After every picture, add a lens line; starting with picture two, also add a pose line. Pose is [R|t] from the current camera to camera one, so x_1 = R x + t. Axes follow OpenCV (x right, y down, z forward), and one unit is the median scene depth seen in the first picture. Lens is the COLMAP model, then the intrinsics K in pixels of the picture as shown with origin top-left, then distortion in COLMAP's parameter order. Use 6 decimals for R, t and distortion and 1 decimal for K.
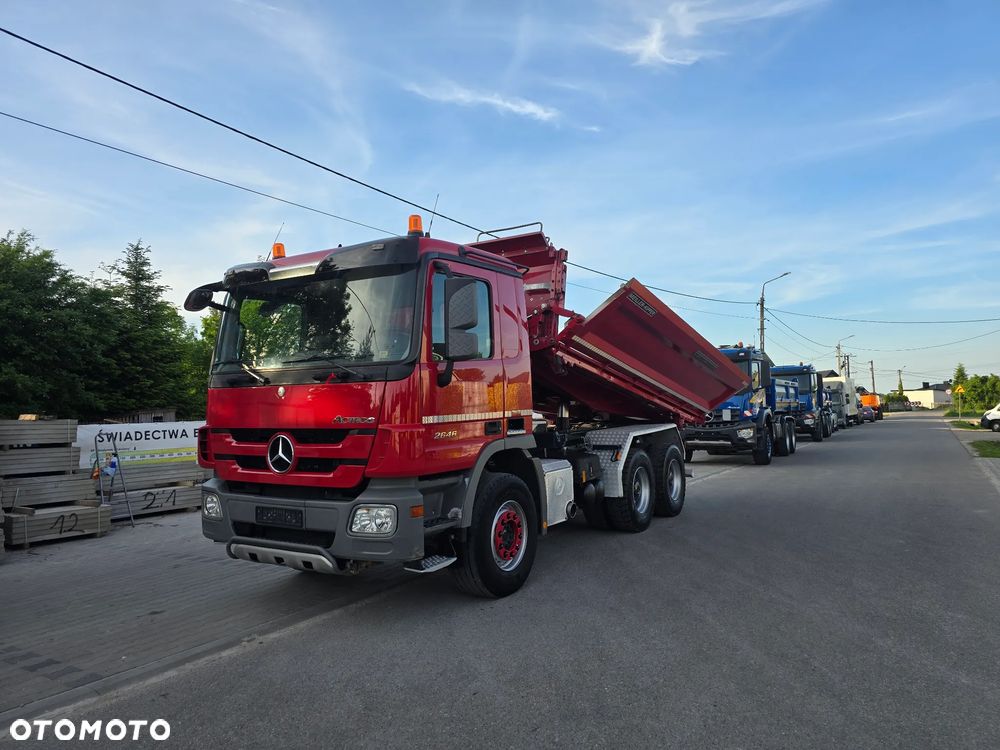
lens RADIAL K [[667.0, 0, 505.6], [0, 667.0, 360.2], [0, 0, 1]] dist [0.066986, -0.058937]
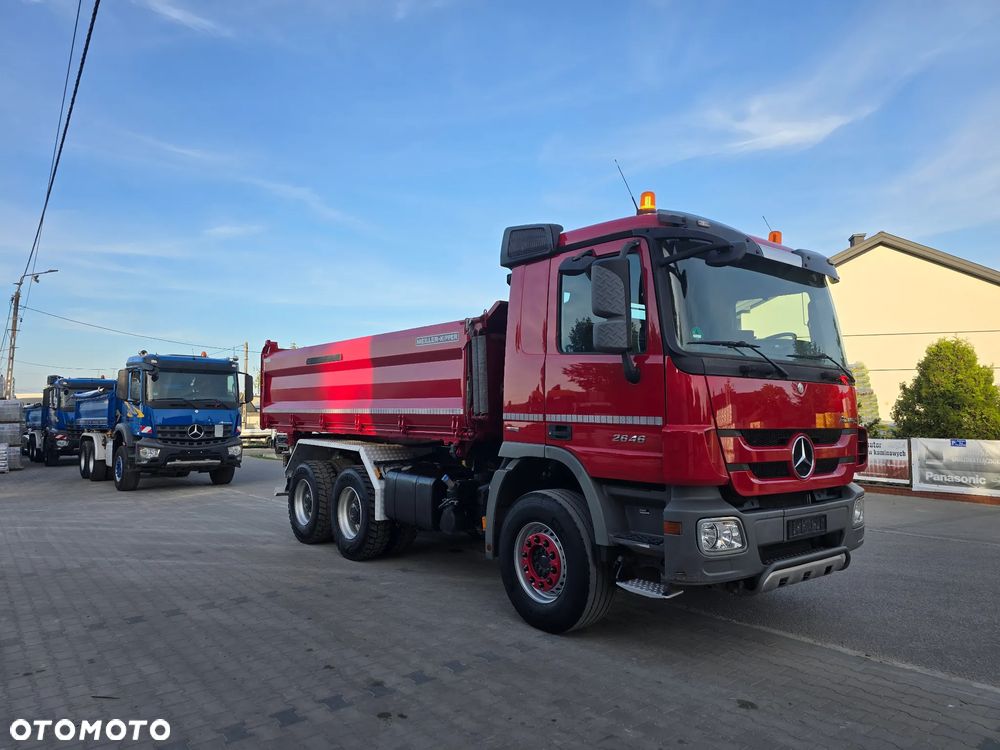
lens RADIAL K [[670.7, 0, 500.0], [0, 670.7, 375.0], [0, 0, 1]] dist [0.064845, -0.061272]
pose [[0.338761, 0.081577, 0.937329, -1.016019], [-0.070831, 0.995618, -0.061051, 0.087304], [-0.938203, -0.045710, 0.343055, 0.820096]]
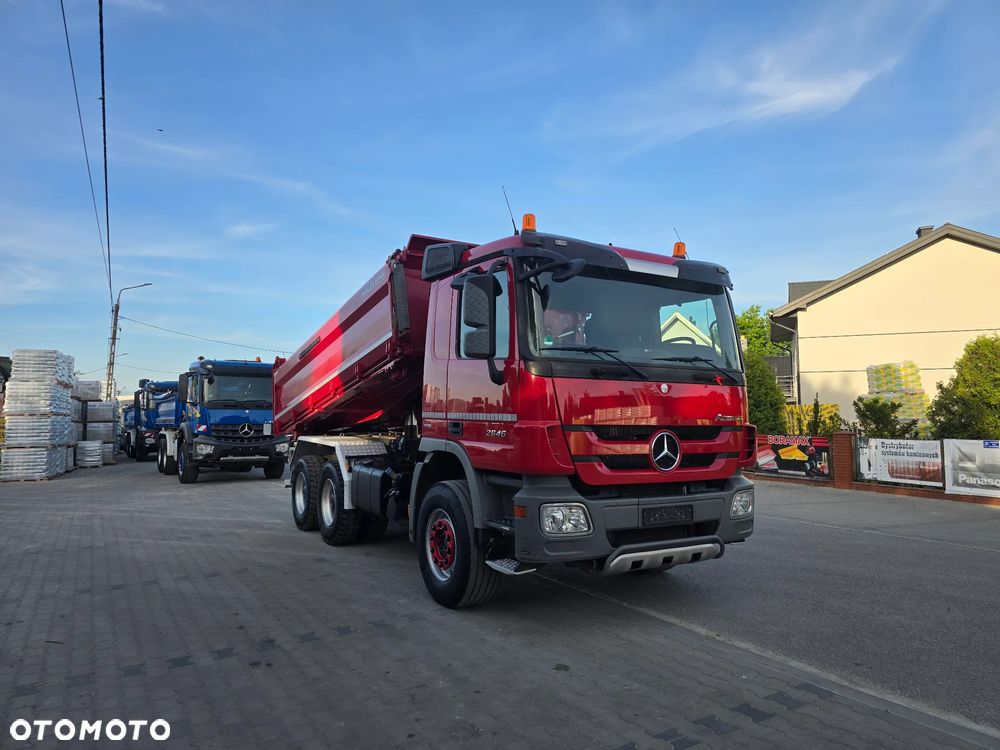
lens RADIAL K [[668.5, 0, 505.3], [0, 668.5, 364.2], [0, 0, 1]] dist [0.065756, -0.058467]
pose [[0.449845, 0.094533, 0.888090, -1.012350], [-0.071229, 0.995012, -0.069835, 0.074841], [-0.890262, -0.031842, 0.454335, 0.585138]]
